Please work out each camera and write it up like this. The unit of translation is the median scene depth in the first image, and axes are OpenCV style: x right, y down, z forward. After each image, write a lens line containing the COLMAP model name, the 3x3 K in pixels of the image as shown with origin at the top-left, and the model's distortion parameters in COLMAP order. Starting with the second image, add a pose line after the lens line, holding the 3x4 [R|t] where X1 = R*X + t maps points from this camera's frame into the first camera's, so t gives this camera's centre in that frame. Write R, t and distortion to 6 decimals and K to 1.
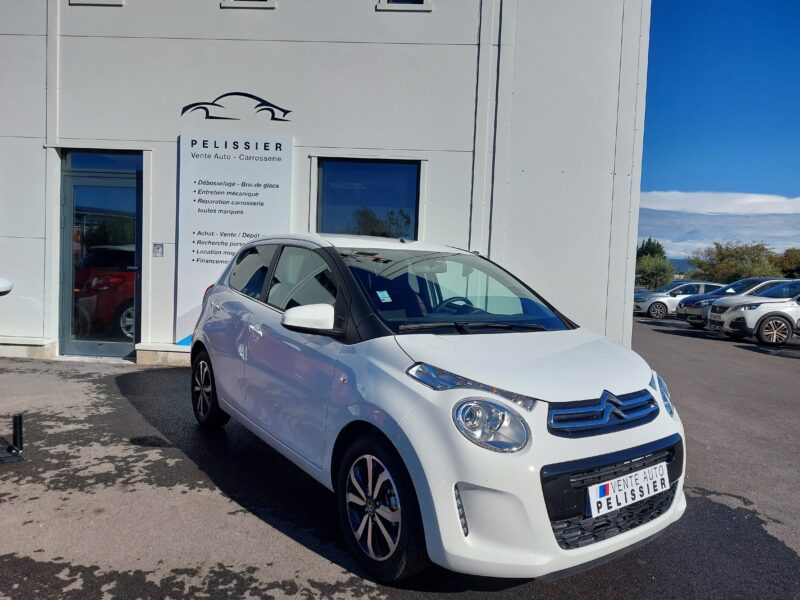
lens RADIAL K [[565.8, 0, 402.5], [0, 565.8, 297.4], [0, 0, 1]] dist [0.019356, -0.017702]
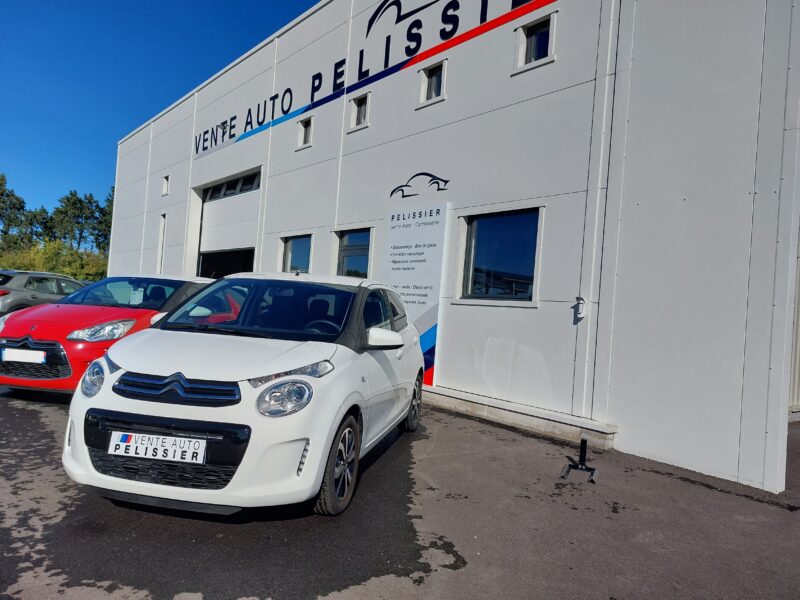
lens RADIAL K [[565.8, 0, 404.9], [0, 565.8, 302.0], [0, 0, 1]] dist [0.019356, -0.017702]
pose [[0.689837, -0.009292, -0.723905, 0.580845], [-0.078923, 0.992993, -0.087954, 0.028140], [0.719650, 0.117807, 0.684270, 0.169073]]
